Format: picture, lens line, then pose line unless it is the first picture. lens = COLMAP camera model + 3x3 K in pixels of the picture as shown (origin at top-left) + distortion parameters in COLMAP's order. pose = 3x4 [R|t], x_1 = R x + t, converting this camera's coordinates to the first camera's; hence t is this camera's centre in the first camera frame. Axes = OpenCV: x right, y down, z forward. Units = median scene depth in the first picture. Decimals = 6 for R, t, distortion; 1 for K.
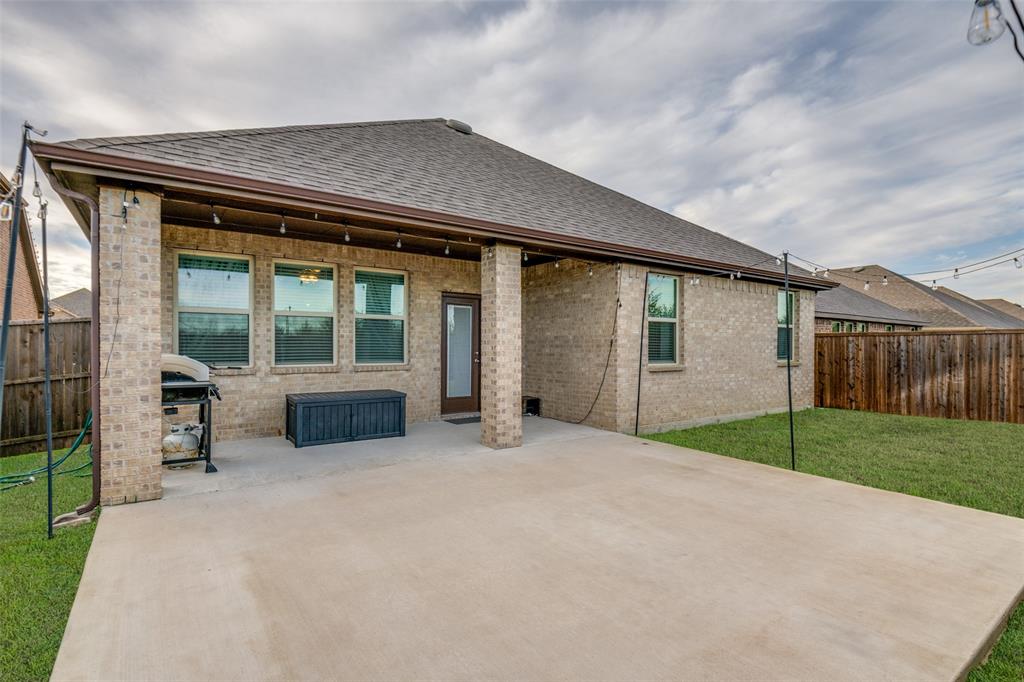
lens RADIAL K [[501.3, 0, 514.9], [0, 501.3, 344.2], [0, 0, 1]] dist [0.011674, -0.013898]
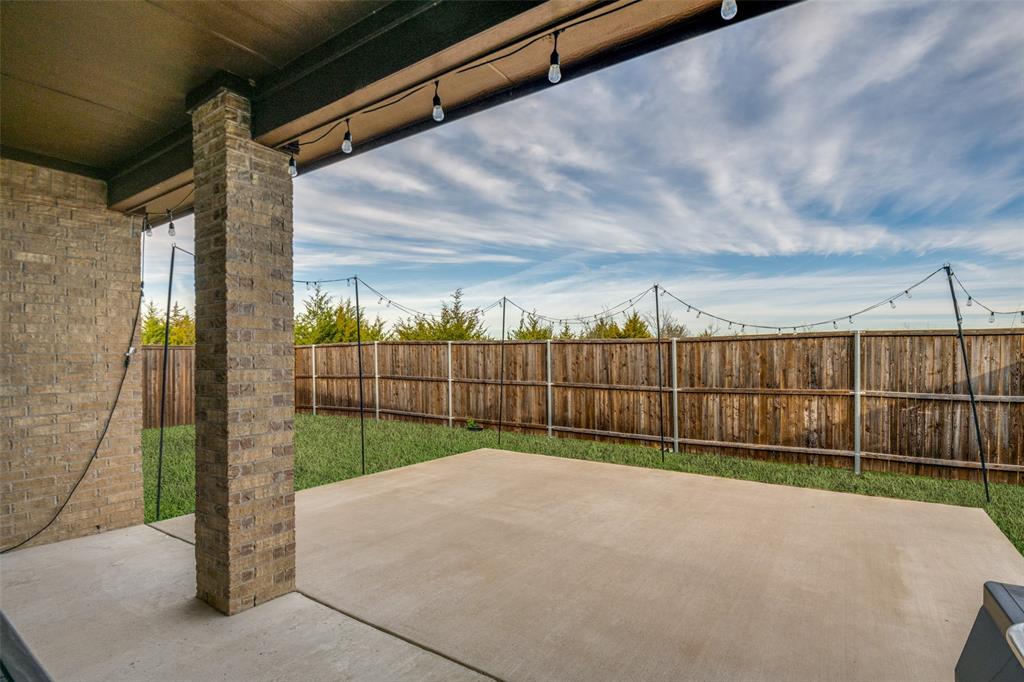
lens RADIAL K [[501.3, 0, 524.2], [0, 501.3, 359.6], [0, 0, 1]] dist [0.011674, -0.013898]
pose [[-0.357931, -0.006955, 0.933722, -0.534611], [-0.001406, 0.999975, 0.006909, -0.010321], [-0.933747, 0.001160, -0.357932, 0.933502]]
